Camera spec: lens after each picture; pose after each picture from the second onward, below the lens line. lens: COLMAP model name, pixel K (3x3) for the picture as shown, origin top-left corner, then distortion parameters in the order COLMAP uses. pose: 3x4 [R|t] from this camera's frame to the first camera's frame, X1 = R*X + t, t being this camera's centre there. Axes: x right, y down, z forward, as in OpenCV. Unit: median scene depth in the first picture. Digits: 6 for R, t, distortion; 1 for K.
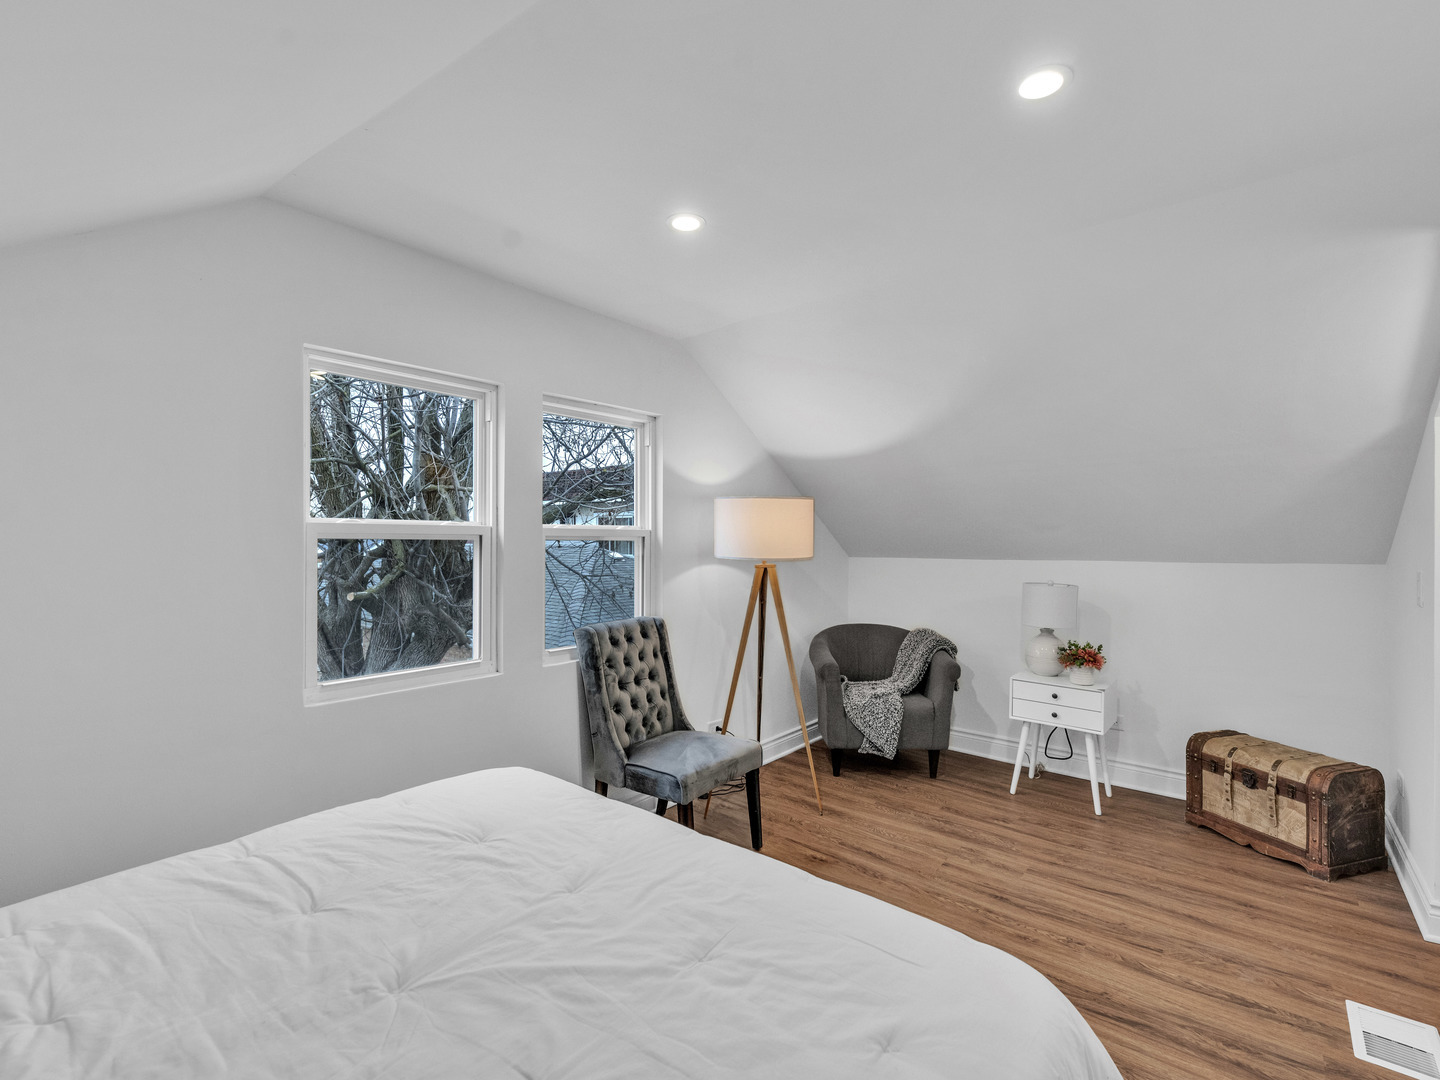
lens RADIAL K [[668.4, 0, 721.5], [0, 668.4, 540.7], [0, 0, 1]] dist [0.006169, -0.003647]
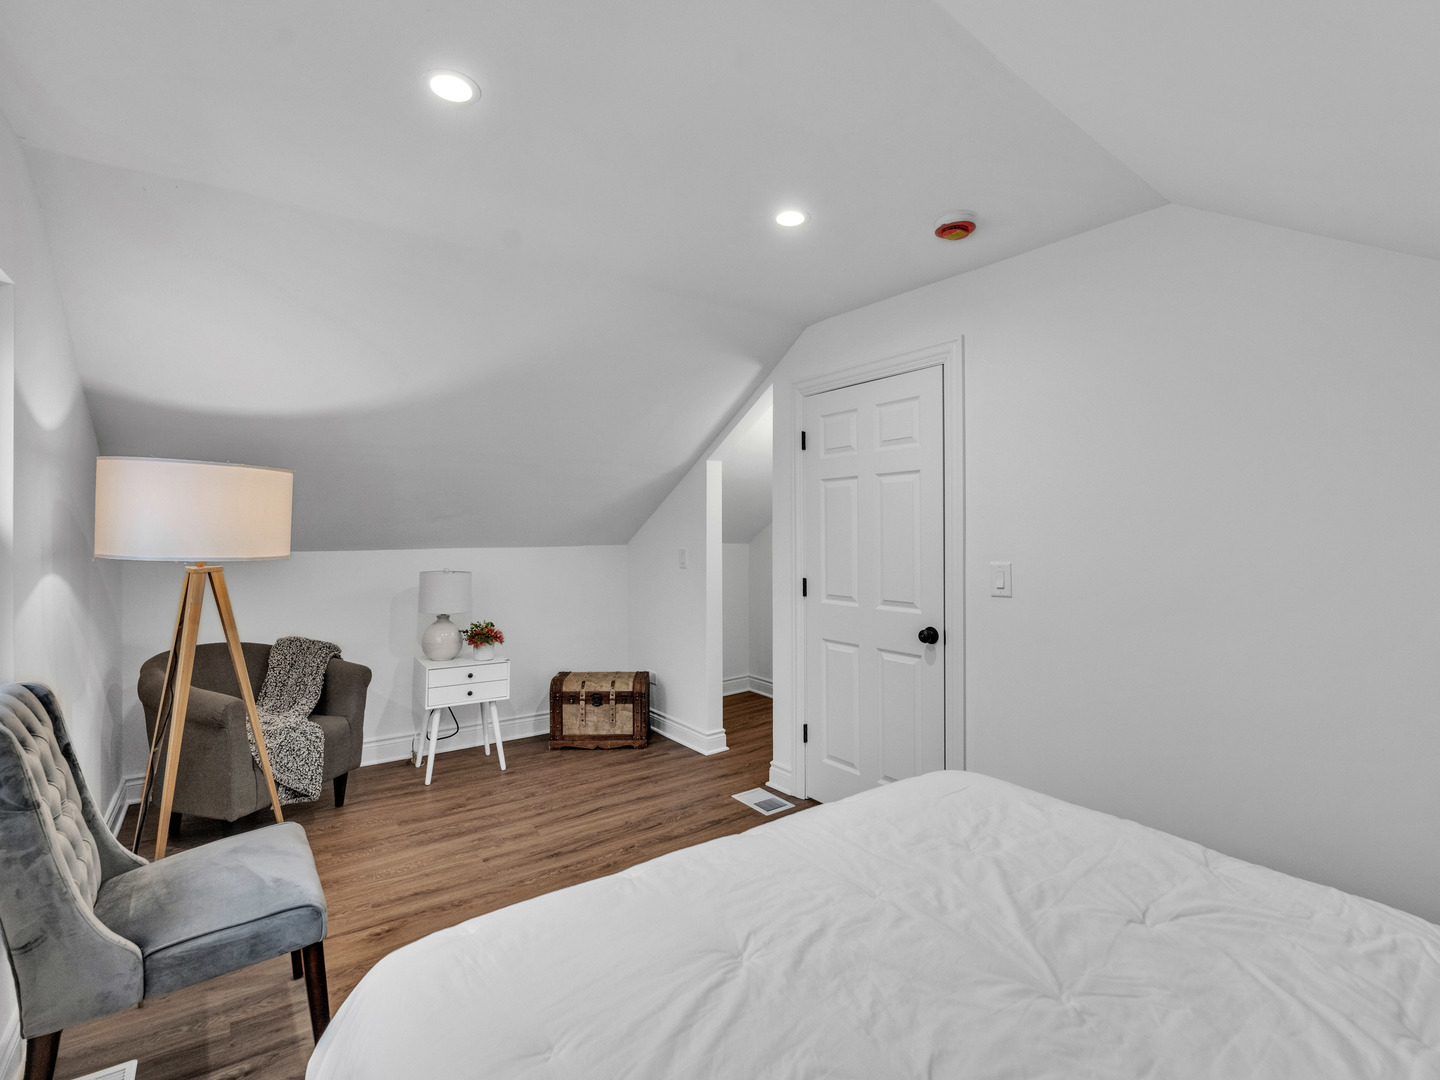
lens RADIAL K [[668.4, 0, 718.3], [0, 668.4, 533.4], [0, 0, 1]] dist [0.006169, -0.003647]
pose [[0.254056, -0.006623, 0.967167, -0.502213], [-0.001110, 0.999974, 0.007139, -0.003239], [-0.967189, -0.002888, 0.254042, 0.401960]]
